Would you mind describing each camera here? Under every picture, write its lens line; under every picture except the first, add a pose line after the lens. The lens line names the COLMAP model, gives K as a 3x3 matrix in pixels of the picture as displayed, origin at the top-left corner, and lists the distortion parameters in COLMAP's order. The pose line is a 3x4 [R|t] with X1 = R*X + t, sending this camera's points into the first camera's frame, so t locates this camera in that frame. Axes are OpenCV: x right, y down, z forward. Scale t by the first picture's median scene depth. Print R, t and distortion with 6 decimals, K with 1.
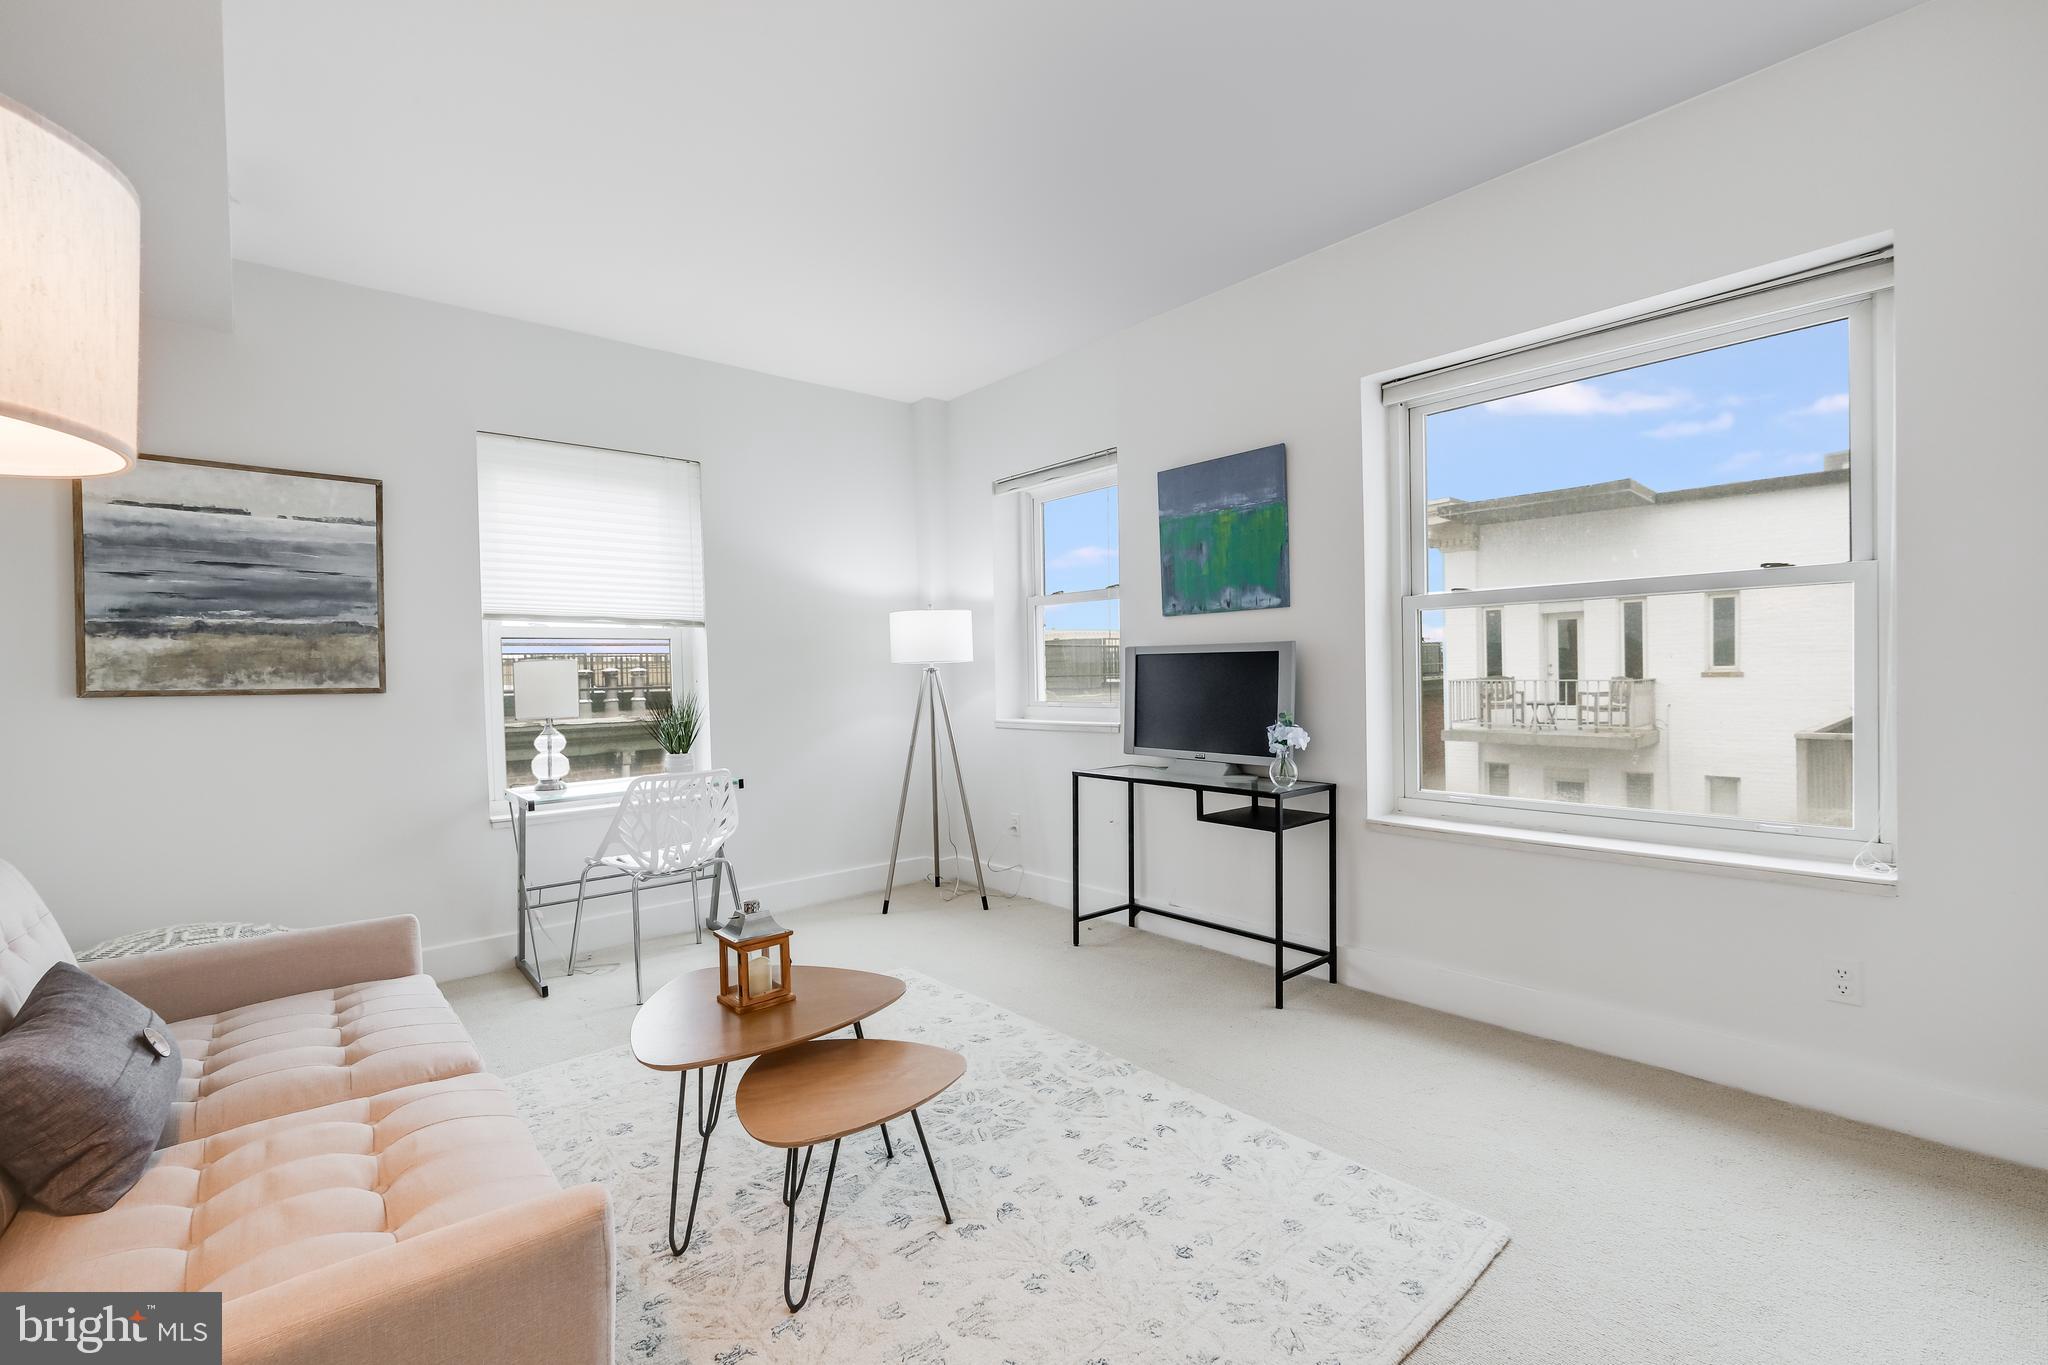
lens RADIAL K [[913.3, 0, 1024.0], [0, 913.3, 682.5], [0, 0, 1]] dist [0.002723, -0.000064]
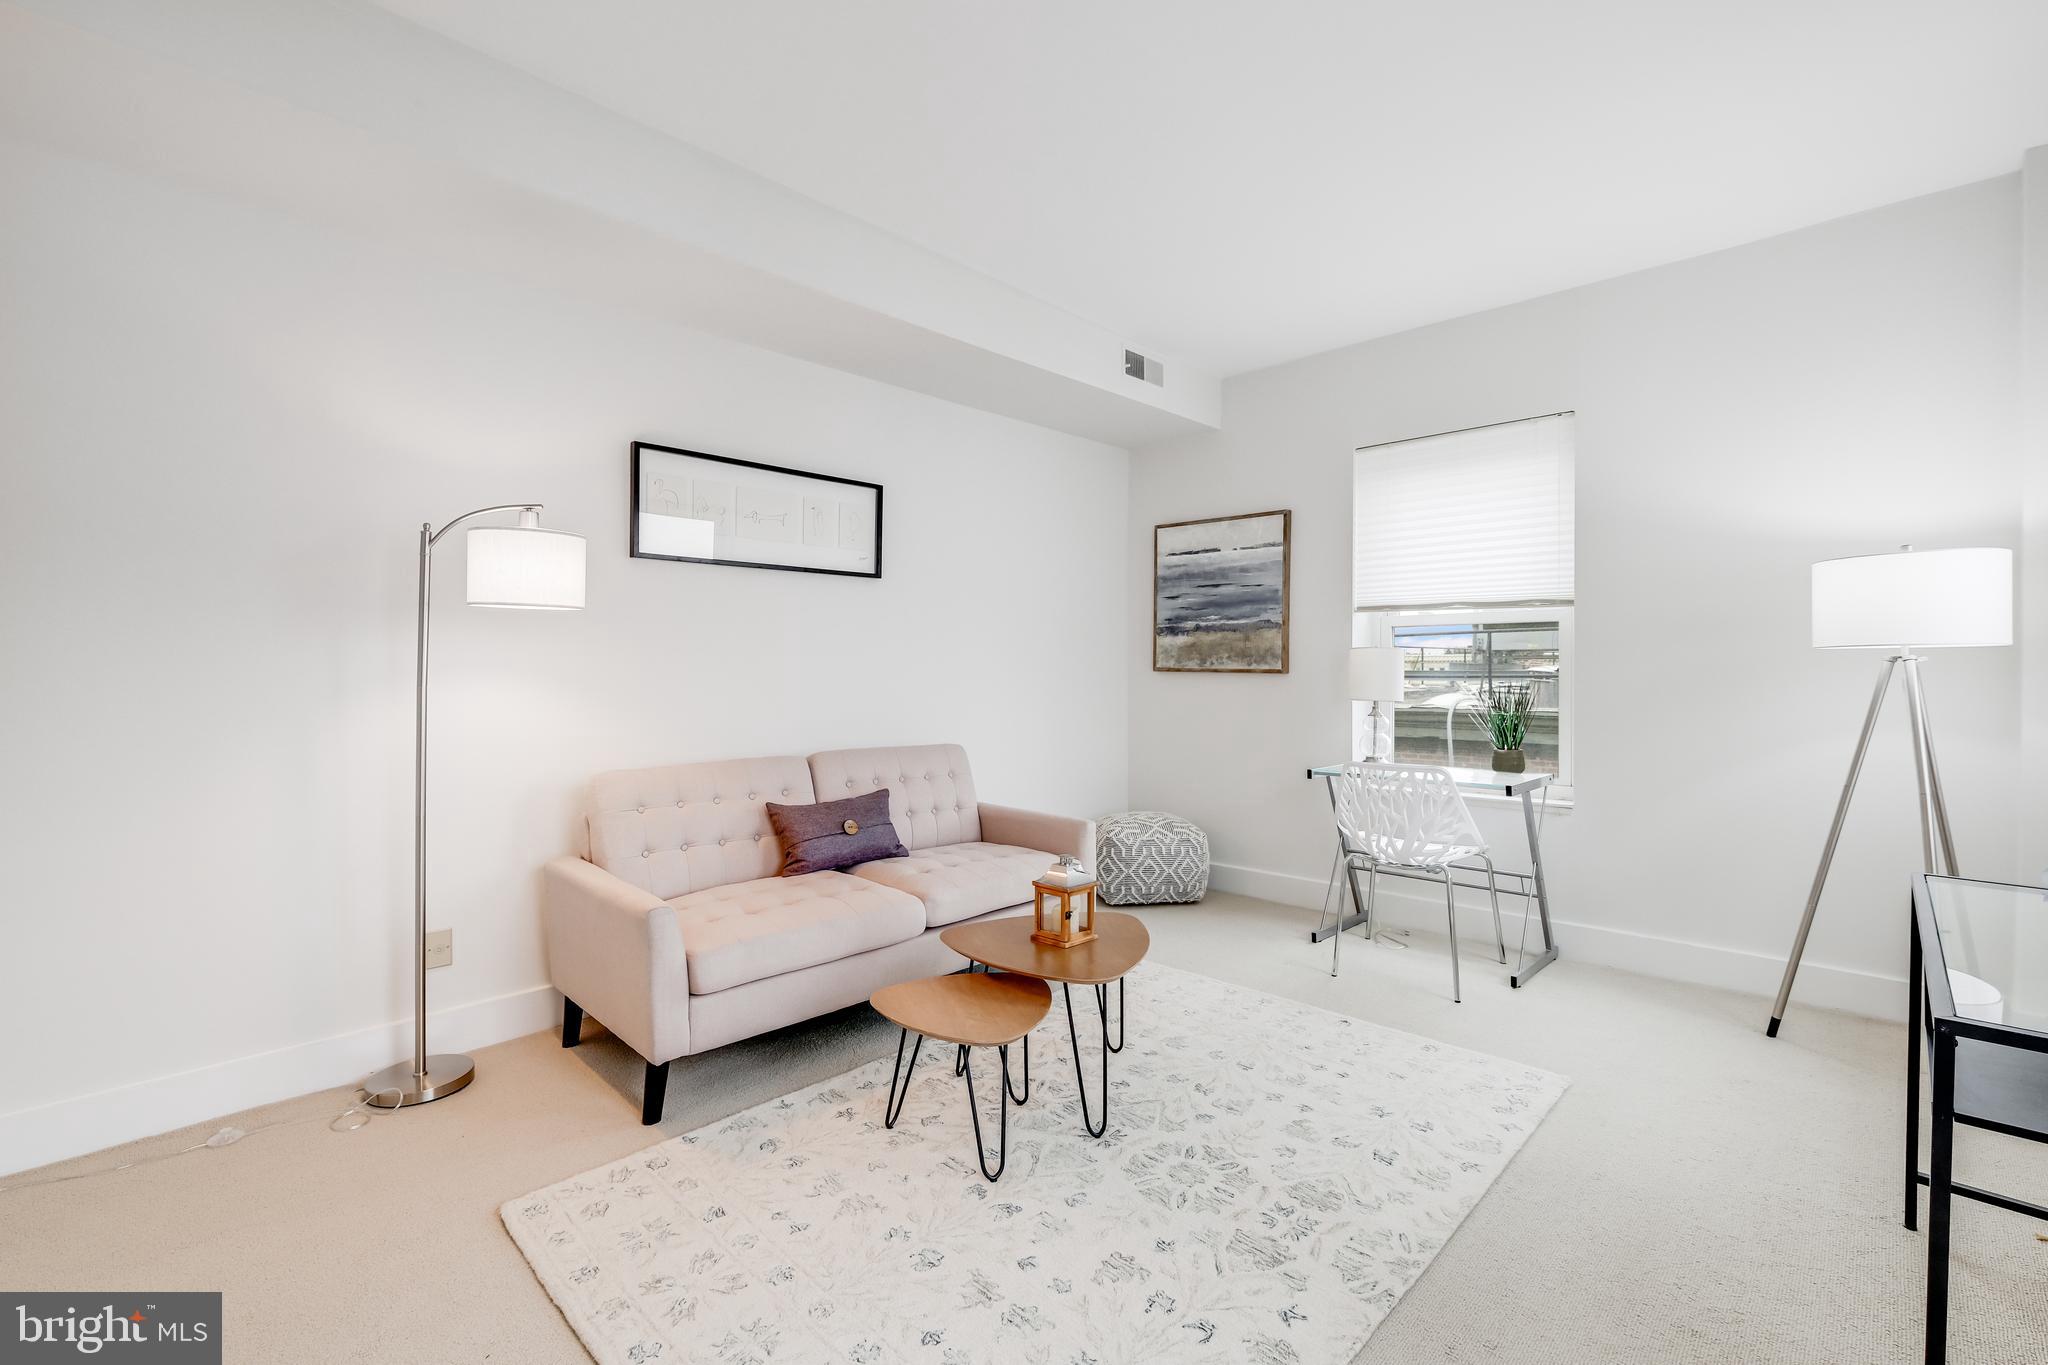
lens RADIAL K [[880.9, 0, 1024.0], [0, 880.9, 682.5], [0, 0, 1]] dist [0.002407, 0.000123]
pose [[0.085369, 0.038430, -0.995608, 0.556134], [-0.009899, 0.999239, 0.037721, -0.020852], [0.996300, 0.006635, 0.085684, 0.562379]]
